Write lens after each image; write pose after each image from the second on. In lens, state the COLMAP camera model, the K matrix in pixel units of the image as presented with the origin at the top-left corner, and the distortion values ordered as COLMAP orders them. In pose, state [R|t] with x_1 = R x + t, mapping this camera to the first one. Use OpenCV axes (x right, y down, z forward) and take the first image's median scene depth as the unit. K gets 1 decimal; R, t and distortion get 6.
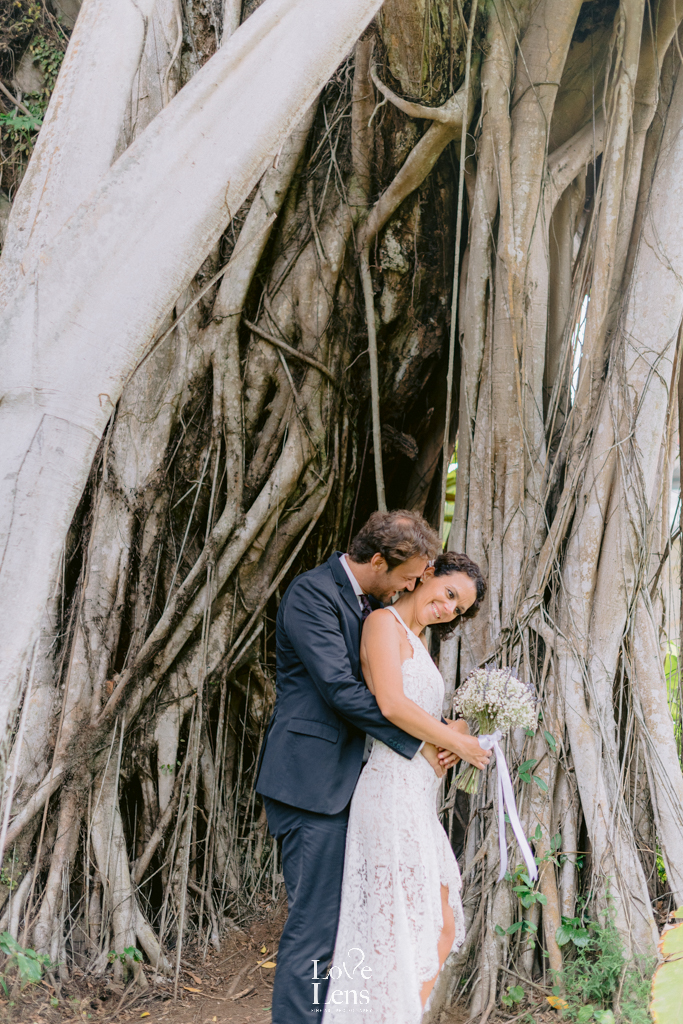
lens RADIAL K [[1435.0, 0, 342.1], [0, 1435.0, 513.1], [0, 0, 1]] dist [0.021238, 0.000000]
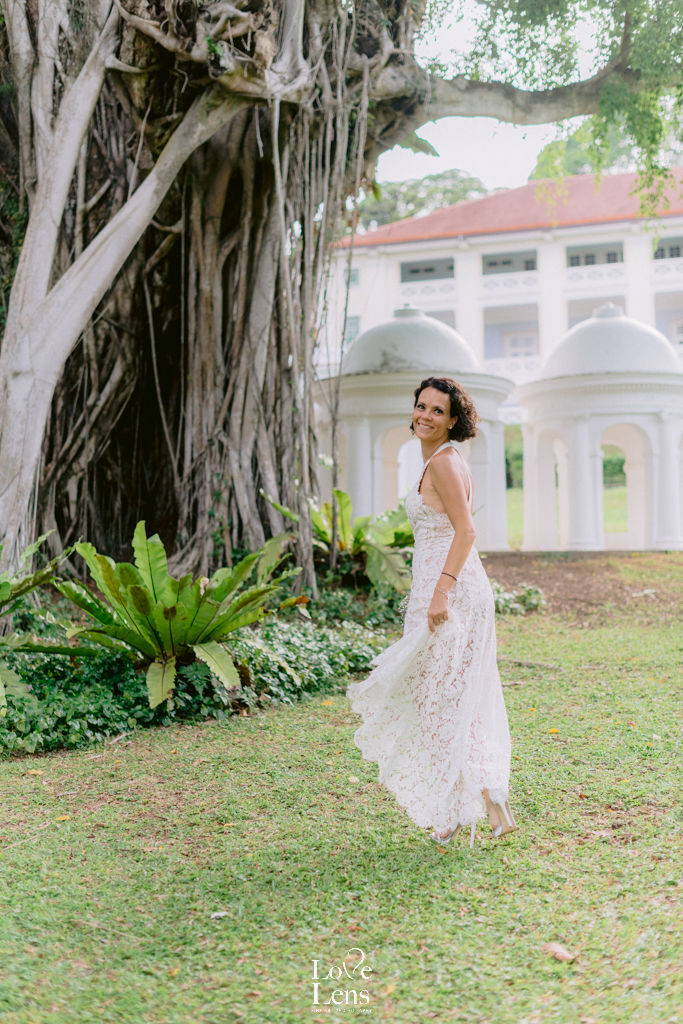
lens RADIAL K [[1435.0, 0, 341.1], [0, 1435.0, 512.0], [0, 0, 1]] dist [0.021238, 0.000000]
pose [[0.992032, -0.048650, 0.116215, 0.043045], [0.028800, 0.985581, 0.166737, -0.194606], [-0.122651, -0.162062, 0.979129, -1.421132]]
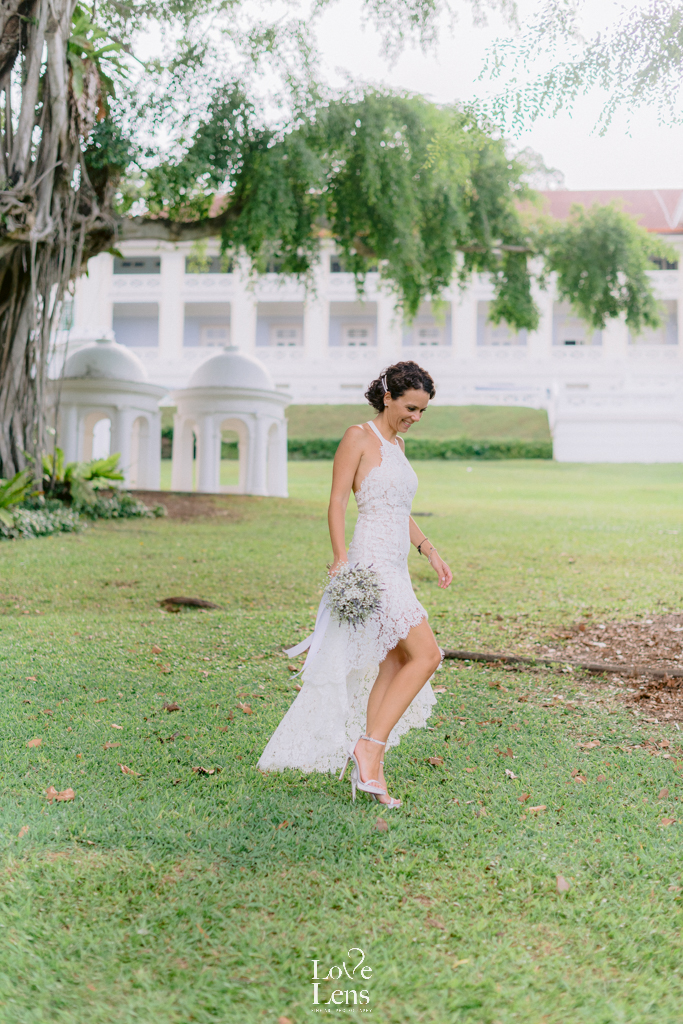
lens RADIAL K [[1435.0, 0, 345.8], [0, 1435.0, 509.9], [0, 0, 1]] dist [0.021238, 0.000000]
pose [[0.948747, -0.004467, 0.316004, -0.227741], [-0.055660, 0.981909, 0.180991, -0.482757], [-0.311095, -0.189303, 0.931334, -3.431418]]
